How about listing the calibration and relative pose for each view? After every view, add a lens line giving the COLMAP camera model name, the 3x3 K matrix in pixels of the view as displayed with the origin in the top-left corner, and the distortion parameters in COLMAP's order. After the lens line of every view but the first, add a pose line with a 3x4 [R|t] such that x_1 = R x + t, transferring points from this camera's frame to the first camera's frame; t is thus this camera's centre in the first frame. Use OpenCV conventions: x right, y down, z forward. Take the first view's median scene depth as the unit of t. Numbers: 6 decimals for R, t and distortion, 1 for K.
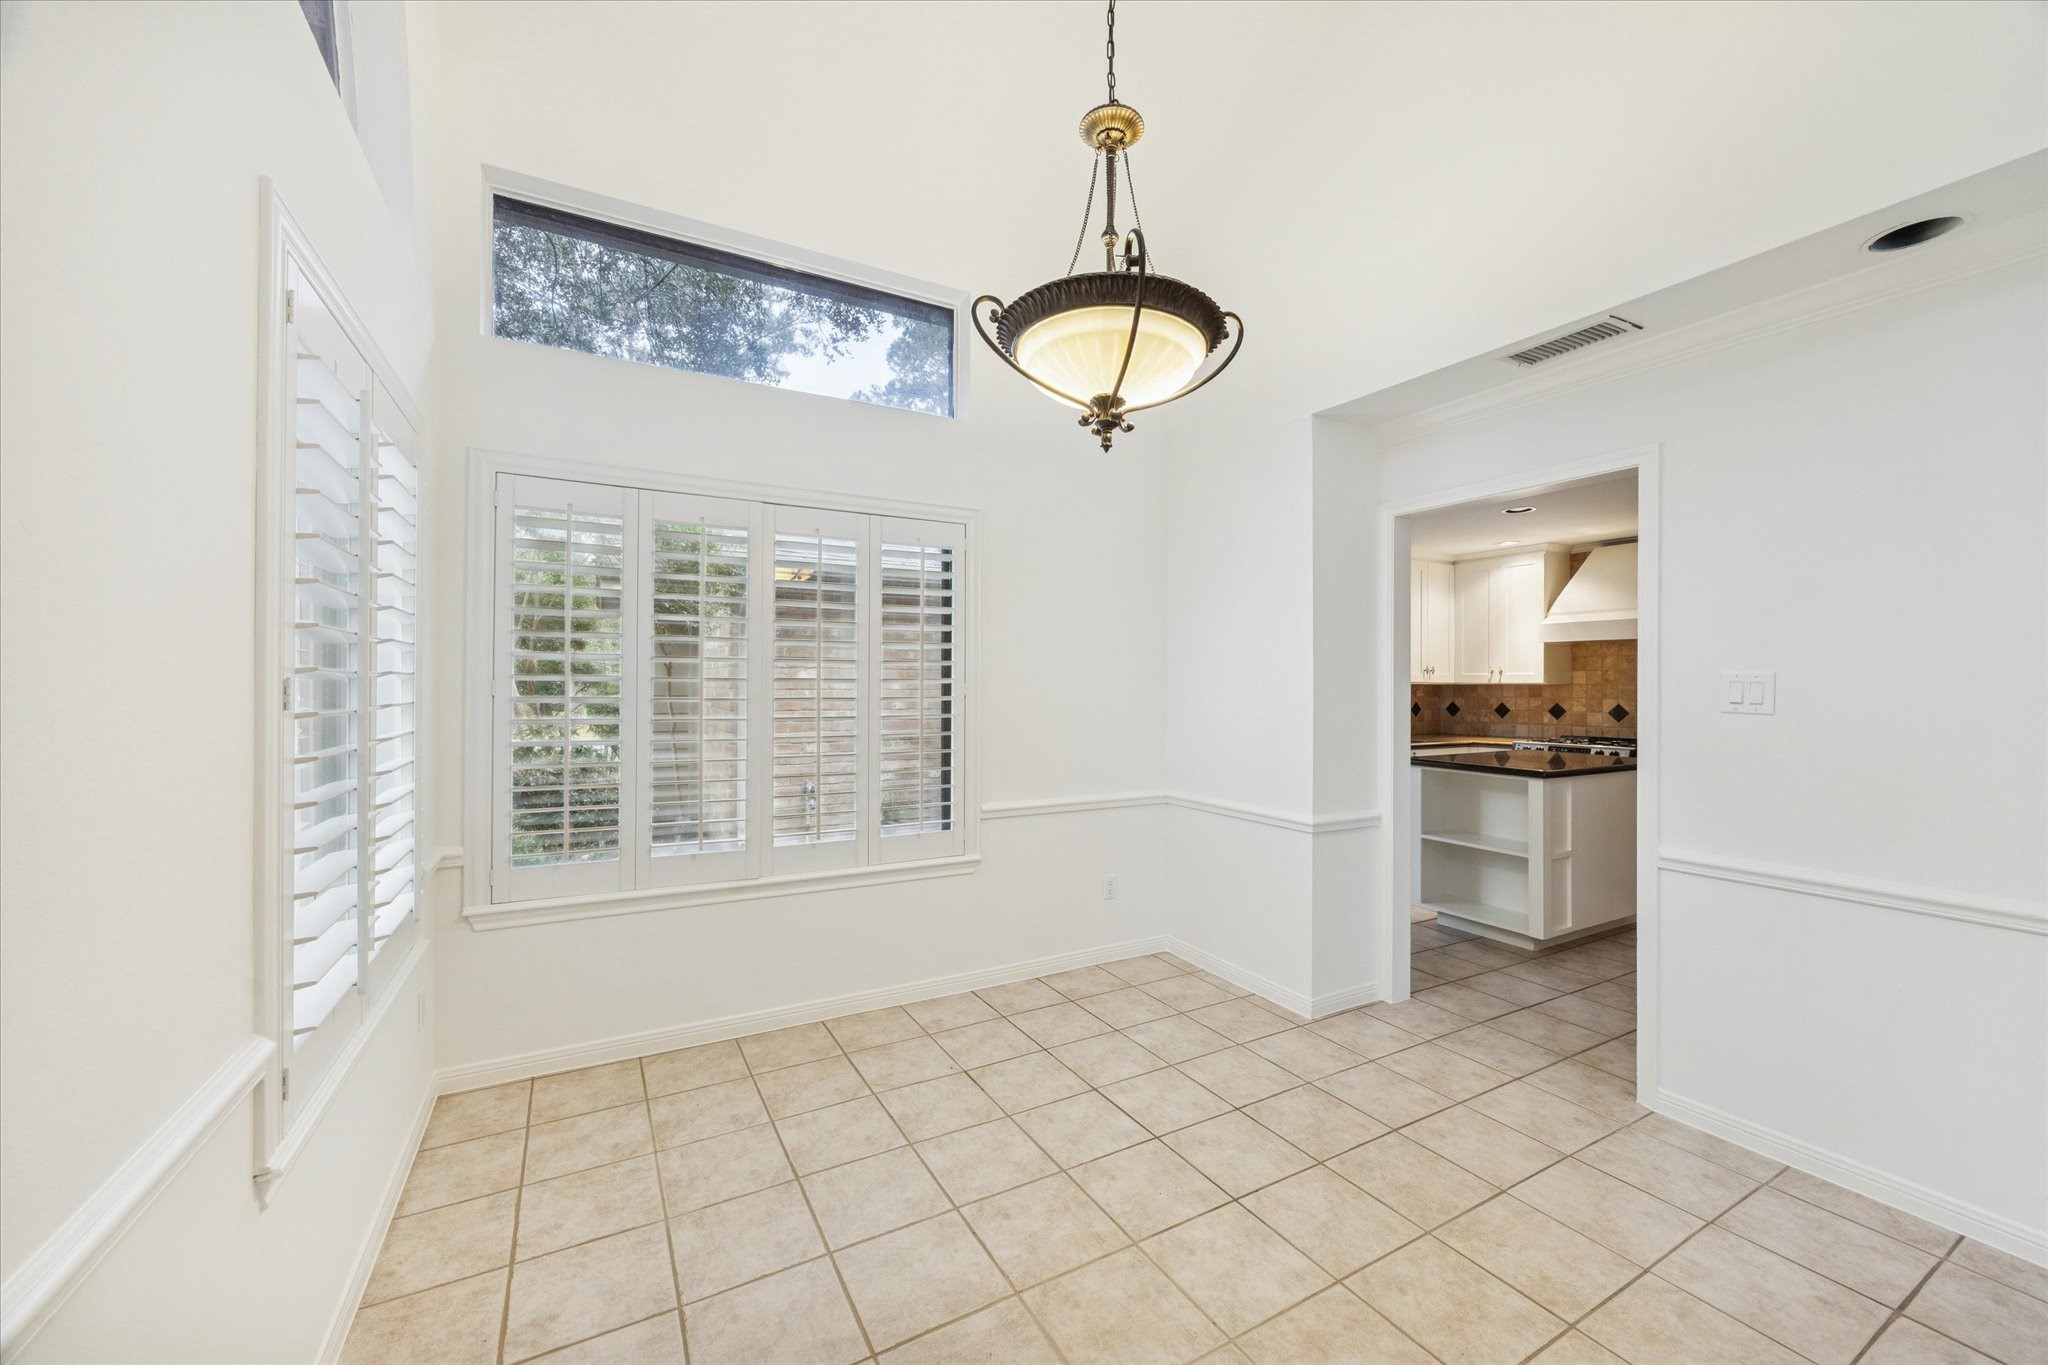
lens RADIAL K [[792.2, 0, 1029.5], [0, 792.2, 682.5], [0, 0, 1]] dist [-0.000611, -0.000142]
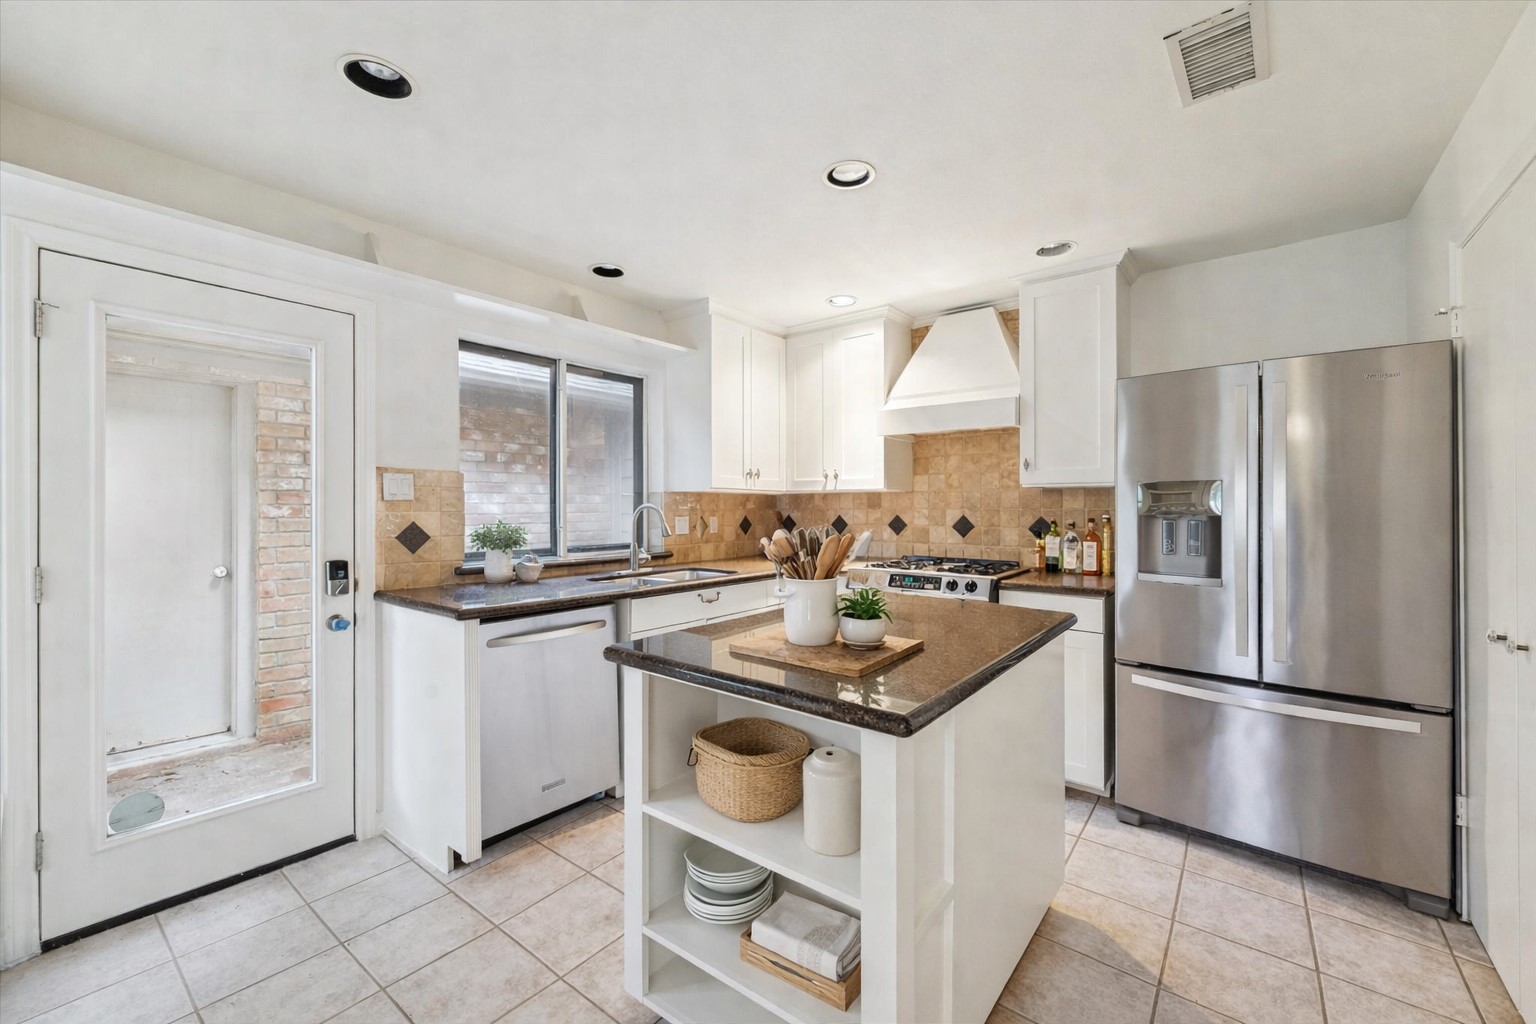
lens RADIAL K [[594.2, 0, 776.5], [0, 594.2, 509.3], [0, 0, 1]] dist [-0.000611, -0.000142]
pose [[0.918311, -0.007446, 0.395789, 0.303933], [0.003859, 0.999944, 0.009859, 0.013371], [-0.395840, -0.007526, 0.918288, 0.477698]]
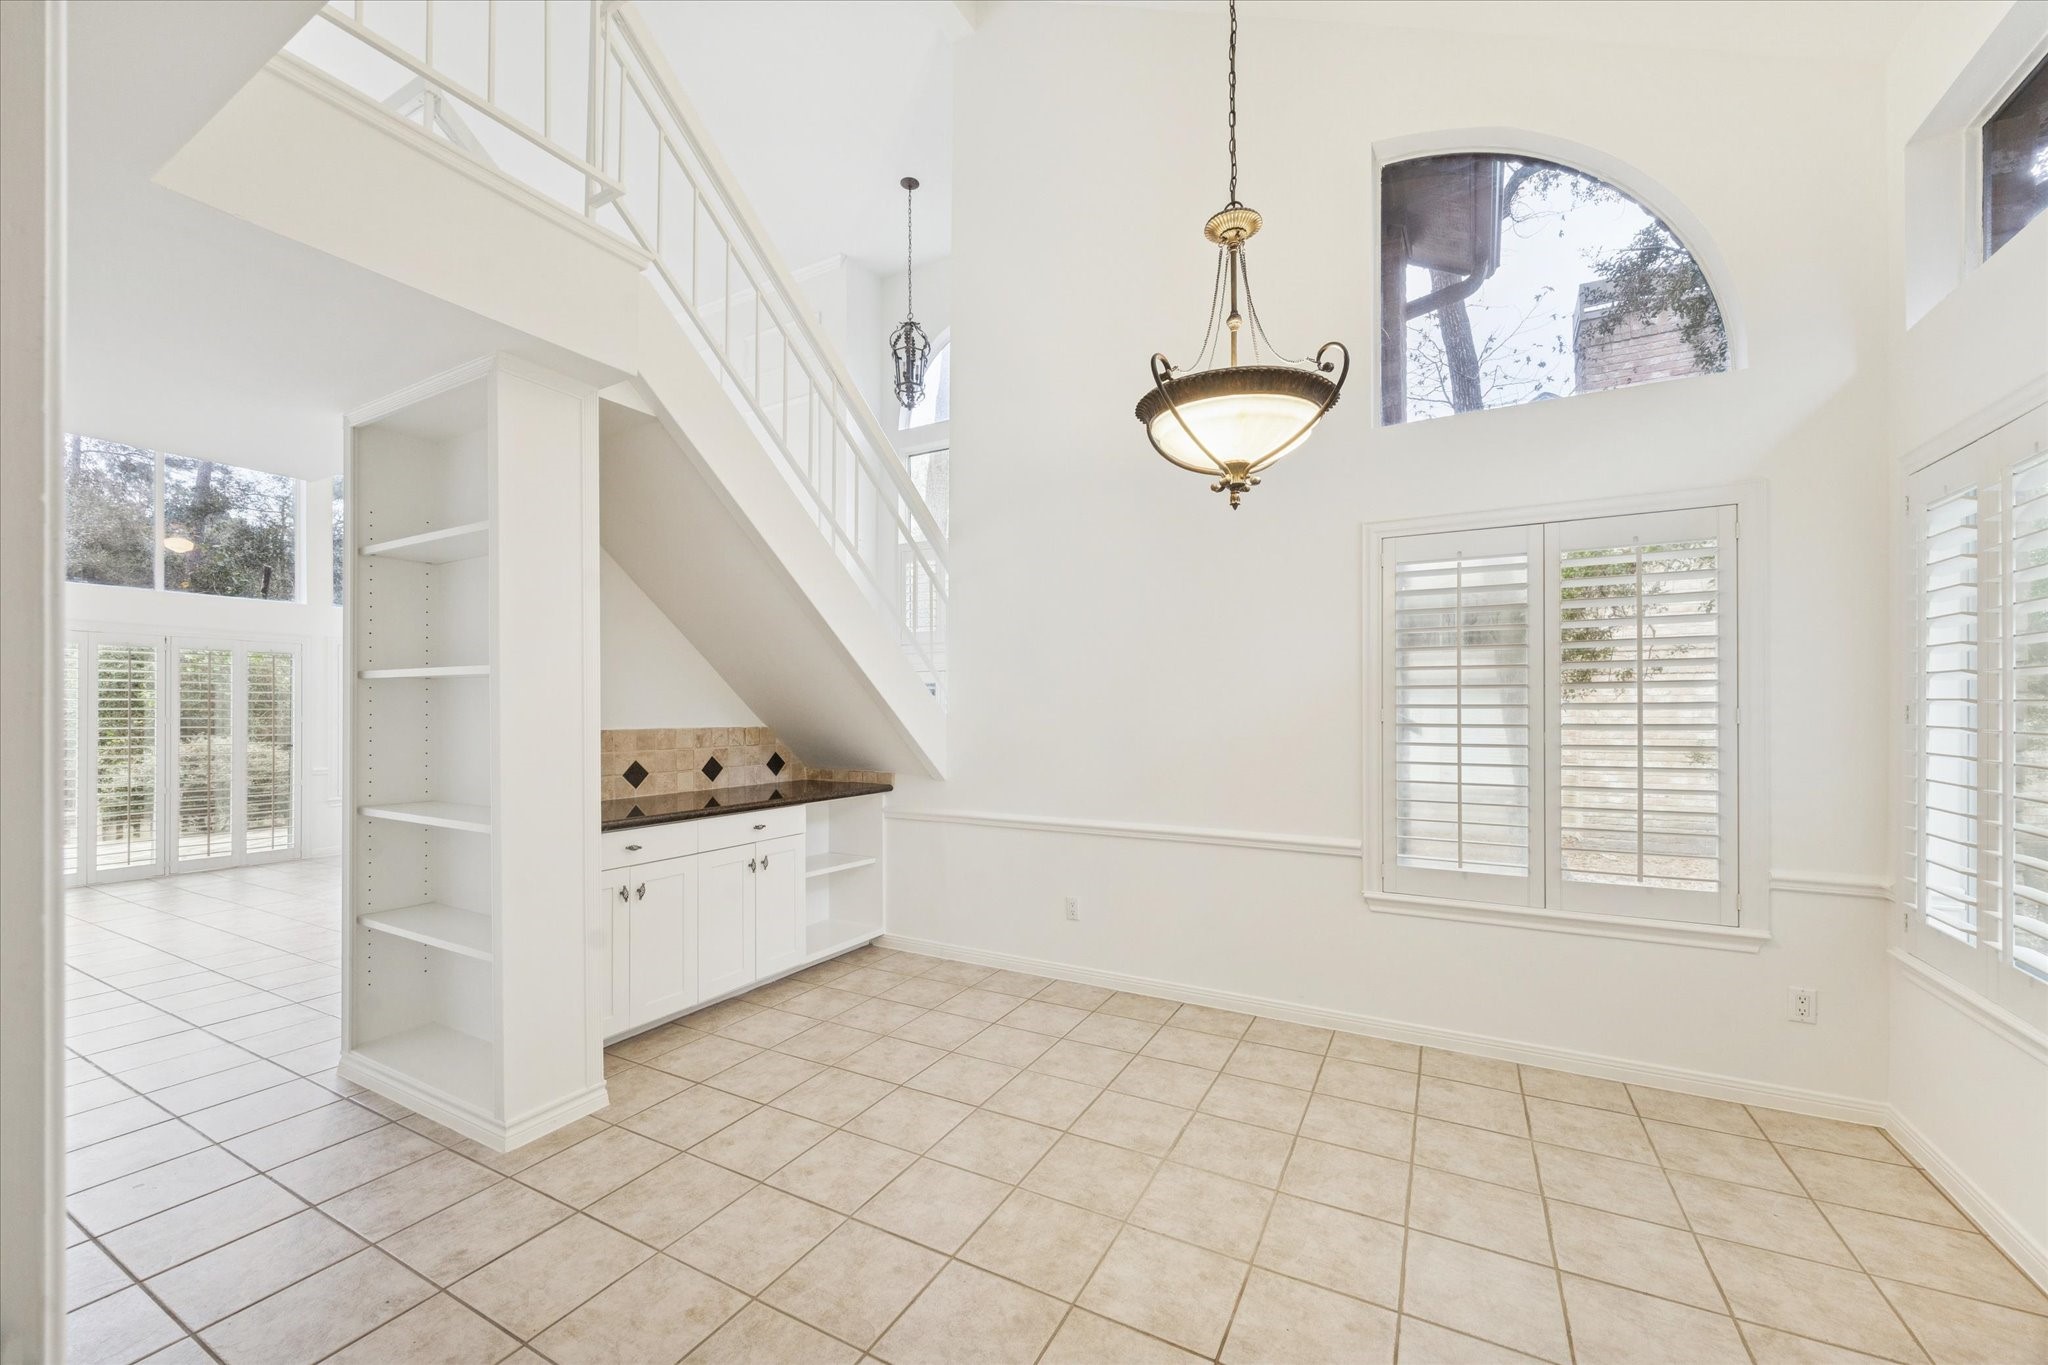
lens RADIAL K [[792.2, 0, 1032.7], [0, 792.2, 702.4], [0, 0, 1]] dist [-0.000611, -0.000142]
pose [[-0.845001, -0.008963, -0.534689, 2.536718], [0.000807, 0.999837, -0.018036, 0.032467], [0.534764, -0.015672, -0.844856, 4.760868]]
